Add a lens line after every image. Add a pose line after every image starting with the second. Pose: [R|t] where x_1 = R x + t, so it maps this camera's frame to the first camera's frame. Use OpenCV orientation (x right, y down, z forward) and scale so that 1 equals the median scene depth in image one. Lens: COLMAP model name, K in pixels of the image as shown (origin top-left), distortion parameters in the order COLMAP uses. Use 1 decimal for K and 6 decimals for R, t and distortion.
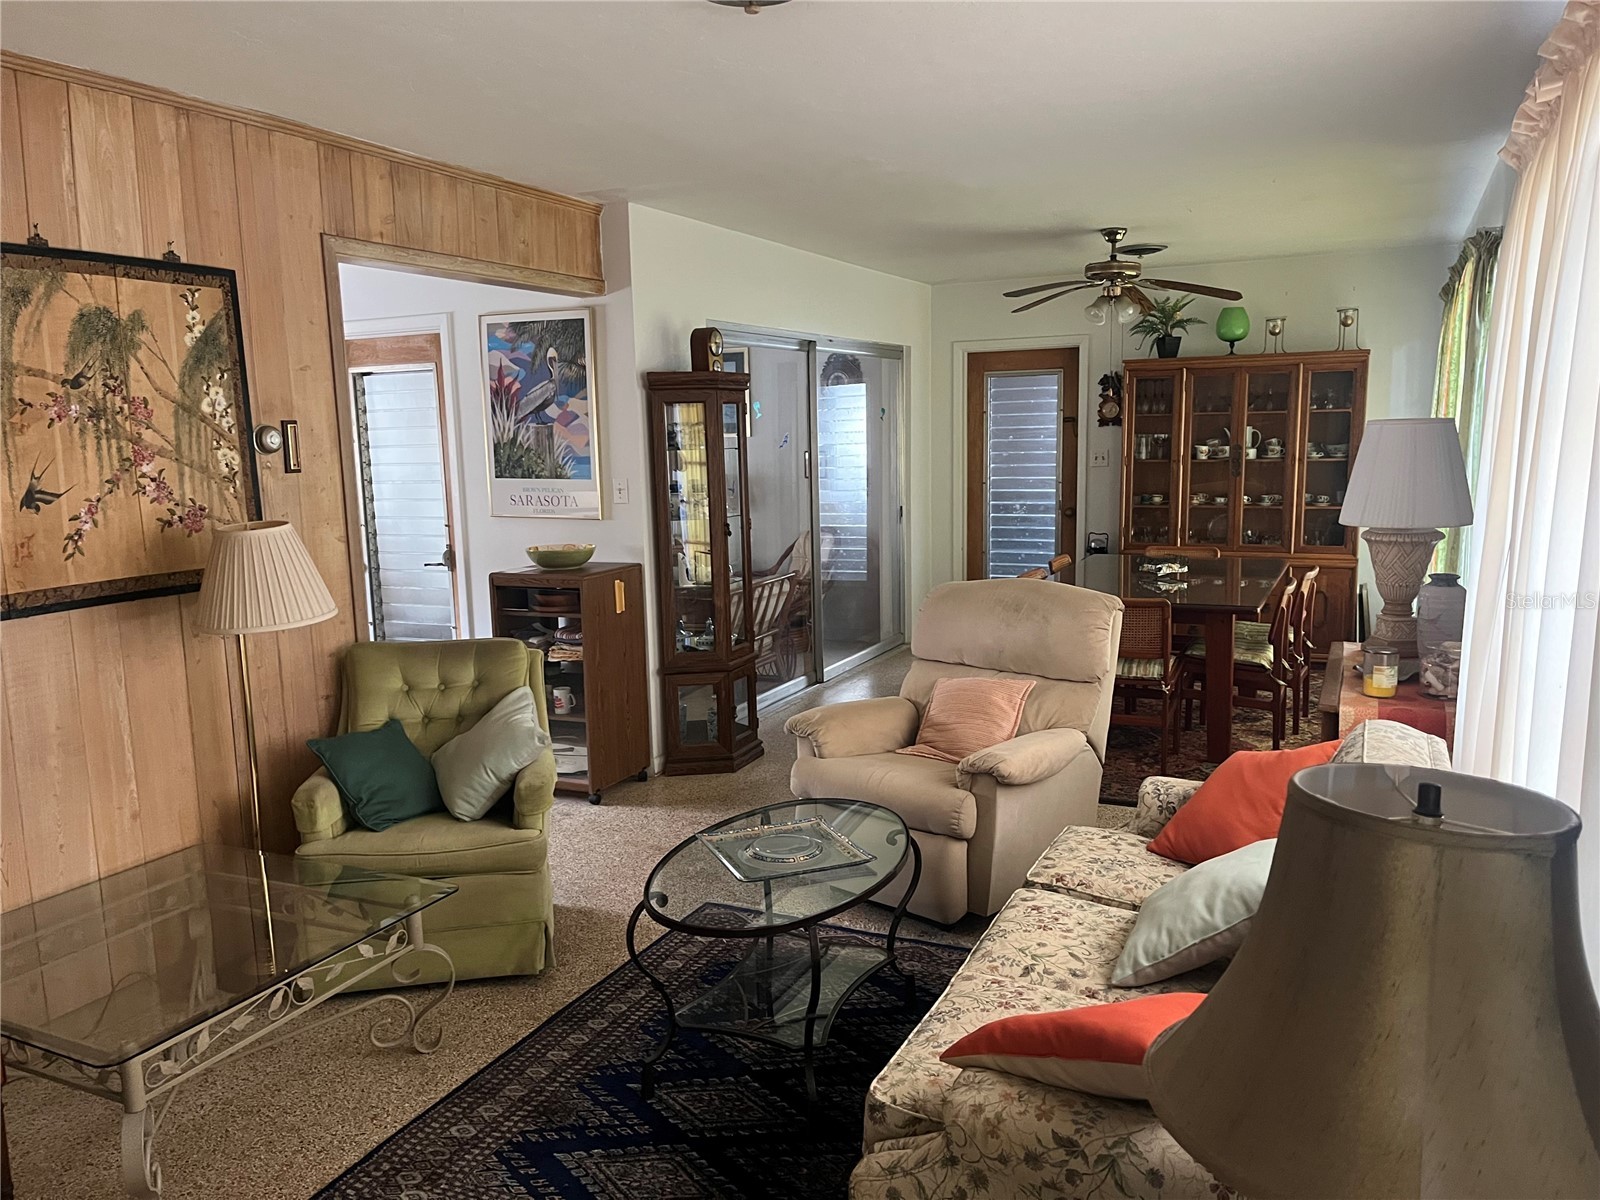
lens RADIAL K [[1206.1, 0, 796.9], [0, 1206.1, 603.9], [0, 0, 1]] dist [0.061488, -0.092139]
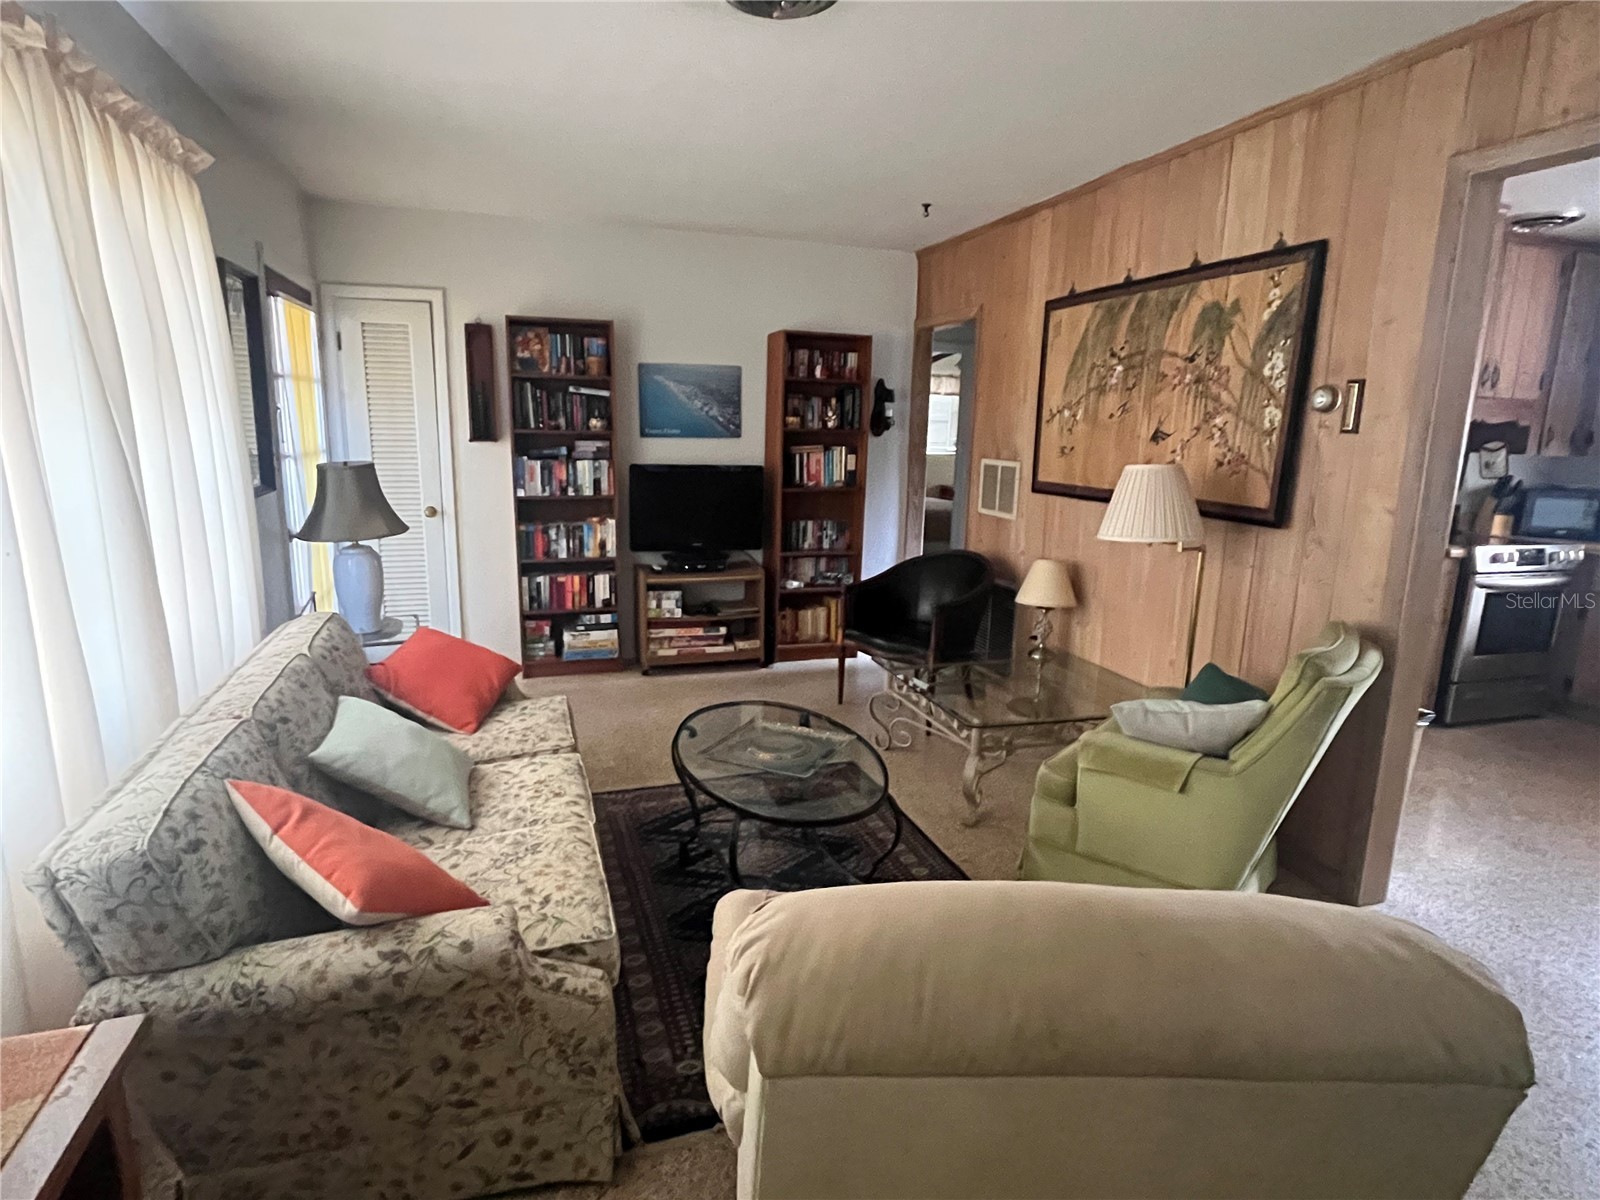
lens RADIAL K [[856.1, 0, 795.3], [0, 856.1, 599.8], [0, 0, 1]] dist [0.000025, -0.000891]
pose [[-0.727209, 0.150027, -0.669820, 0.466350], [-0.102813, 0.941007, 0.322390, -0.182606], [0.678672, 0.303311, -0.668884, 1.382564]]
